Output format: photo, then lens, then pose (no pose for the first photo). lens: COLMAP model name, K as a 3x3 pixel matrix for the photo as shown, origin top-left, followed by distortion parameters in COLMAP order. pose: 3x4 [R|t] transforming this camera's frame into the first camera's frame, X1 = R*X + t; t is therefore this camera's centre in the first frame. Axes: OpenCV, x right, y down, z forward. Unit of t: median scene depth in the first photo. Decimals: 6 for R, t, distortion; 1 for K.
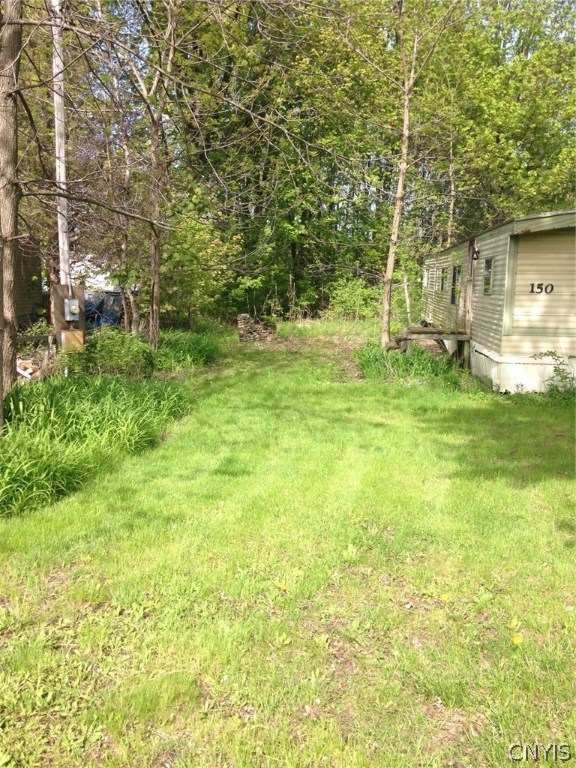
lens RADIAL K [[742.3, 0, 288.0], [0, 742.3, 384.0], [0, 0, 1]] dist [0.265507, -0.338065]
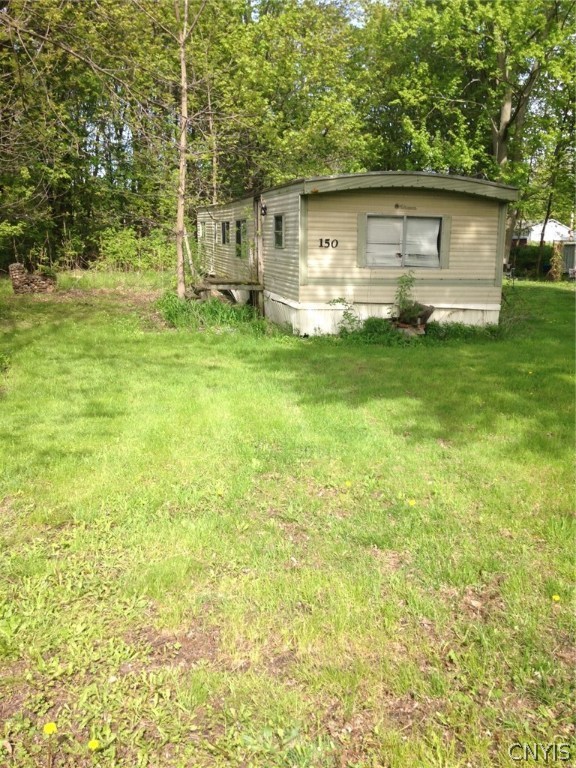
lens RADIAL K [[742.3, 0, 288.0], [0, 742.3, 384.0], [0, 0, 1]] dist [0.265507, -0.338065]
pose [[0.945087, -0.055925, 0.321998, -0.099325], [0.035738, 0.997027, 0.068271, 0.006538], [-0.324859, -0.053015, 0.944275, -0.054497]]
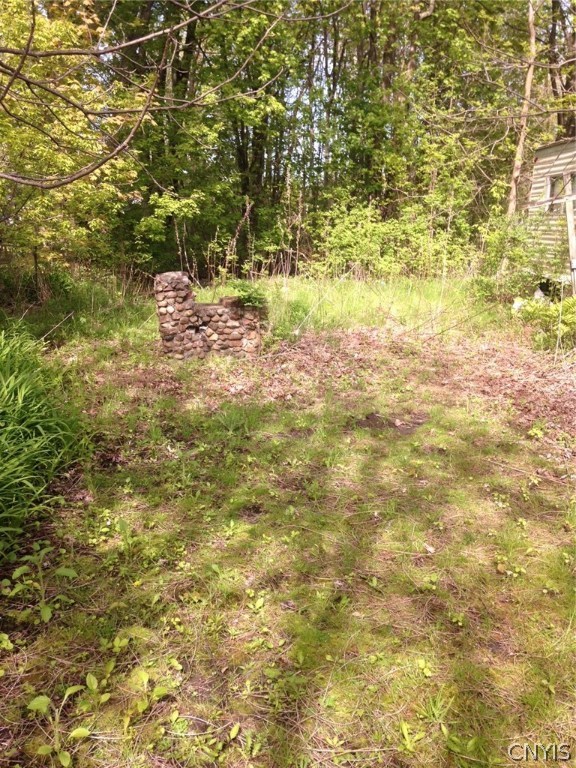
lens RADIAL K [[742.3, 0, 288.0], [0, 742.3, 384.0], [0, 0, 1]] dist [0.265507, -0.338065]
pose [[0.993616, -0.012385, 0.112131, -0.080796], [0.004744, 0.997664, 0.068152, -0.115425], [-0.112713, -0.067185, 0.991354, 1.119950]]
